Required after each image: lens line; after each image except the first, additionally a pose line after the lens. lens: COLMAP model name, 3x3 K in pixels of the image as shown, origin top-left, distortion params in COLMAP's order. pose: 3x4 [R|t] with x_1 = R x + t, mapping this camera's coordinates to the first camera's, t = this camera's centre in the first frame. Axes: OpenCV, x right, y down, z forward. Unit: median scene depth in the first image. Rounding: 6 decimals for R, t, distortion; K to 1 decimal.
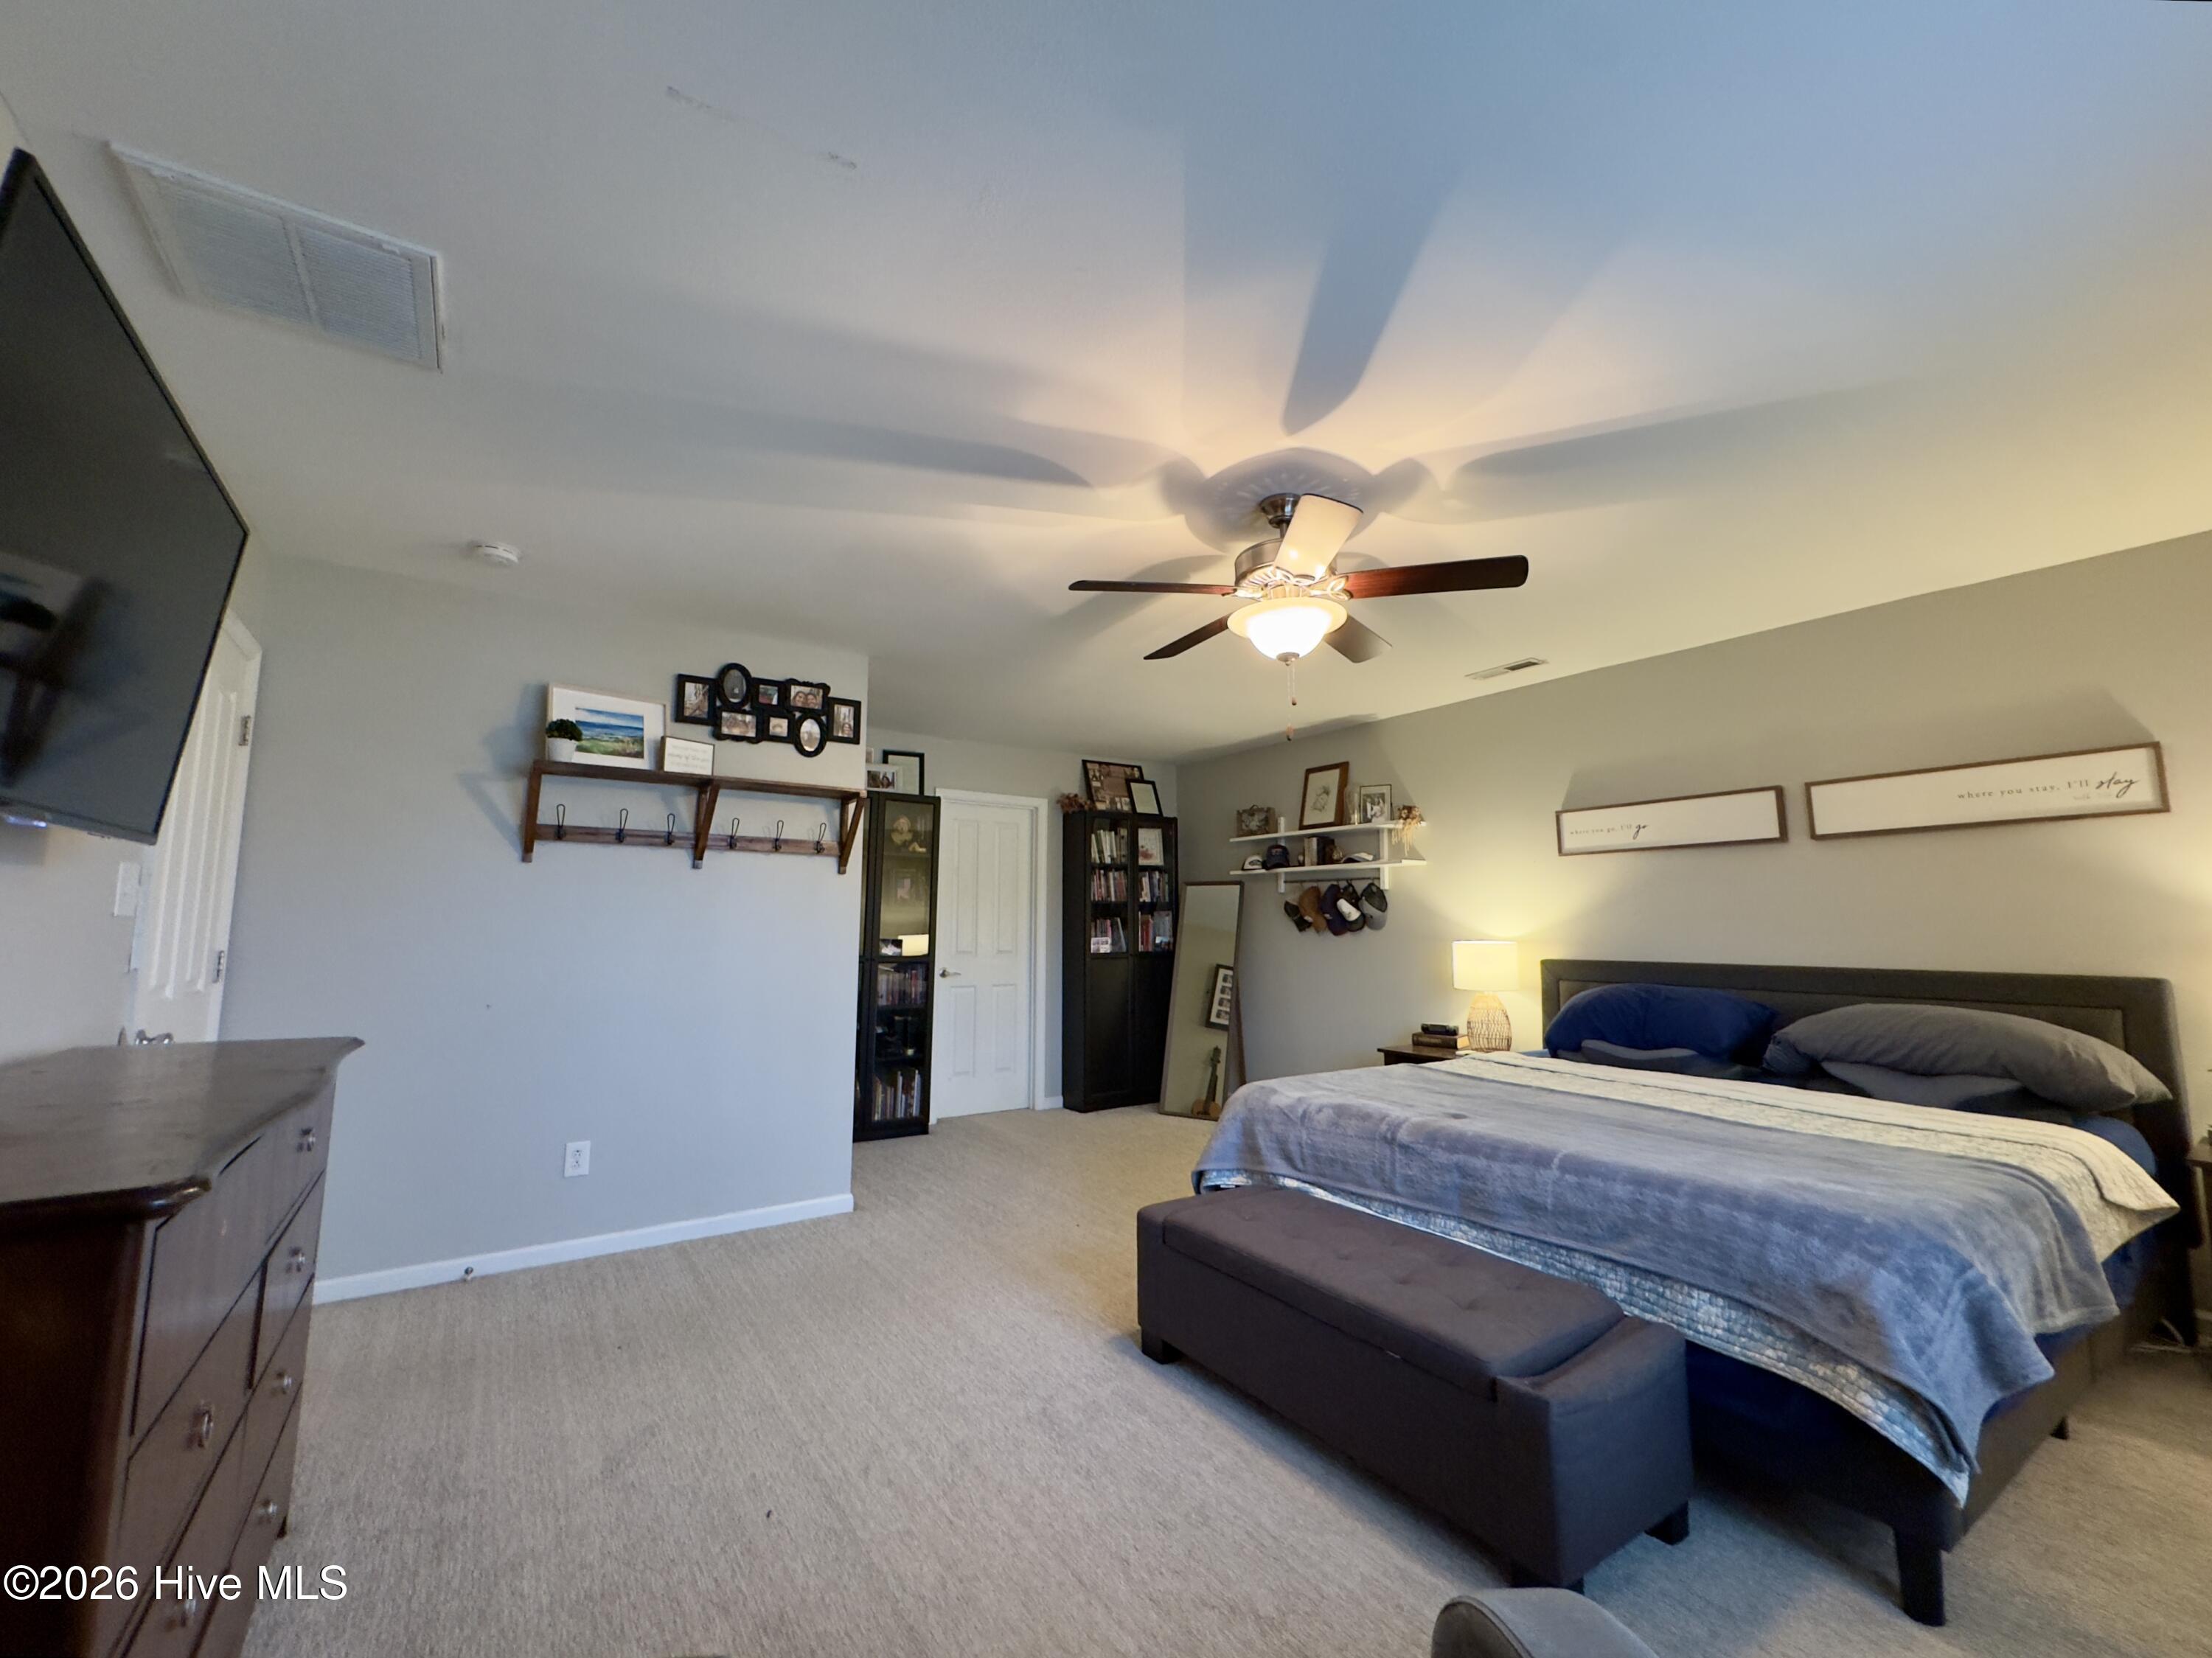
lens RADIAL K [[896.7, 0, 1097.7], [0, 896.7, 828.1], [0, 0, 1]] dist [0.000451, 0.000208]
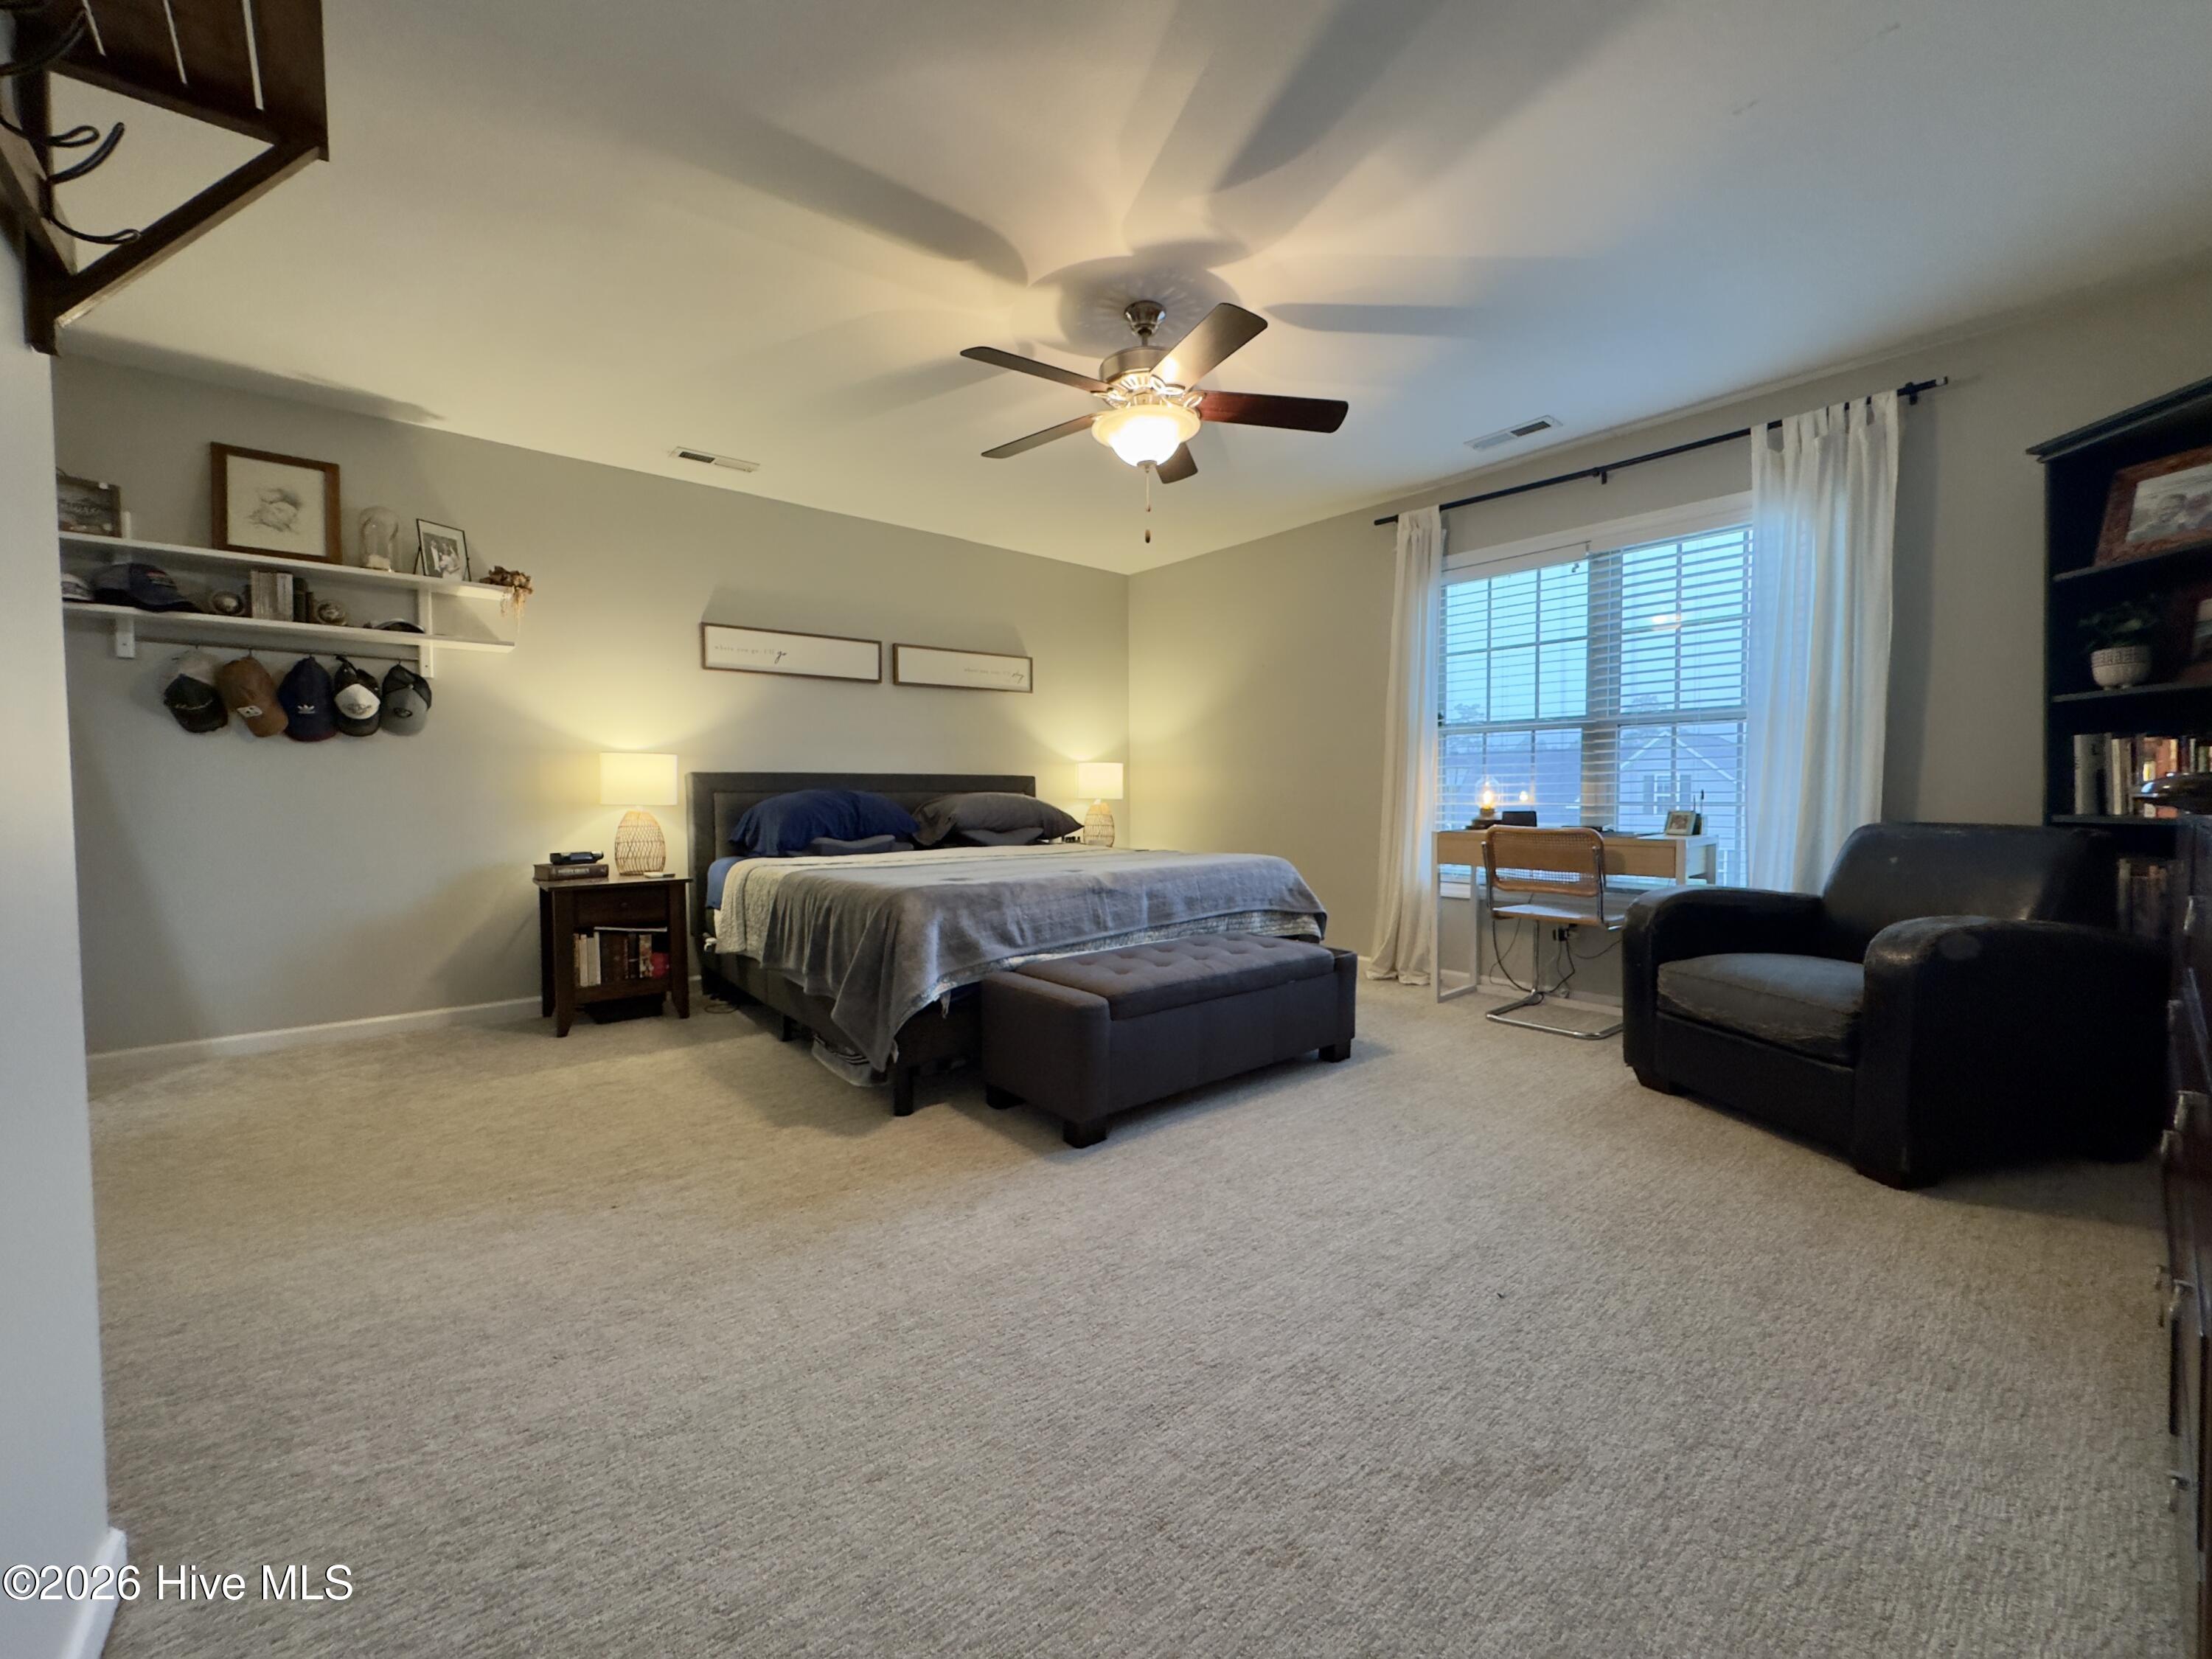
lens RADIAL K [[896.8, 0, 1097.7], [0, 896.8, 828.6], [0, 0, 1]] dist [0.000451, 0.000208]
pose [[-0.108689, -0.040773, 0.993239, -0.782814], [-0.104793, 0.994061, 0.029339, 0.198859], [-0.988537, -0.100896, -0.112316, 1.005363]]
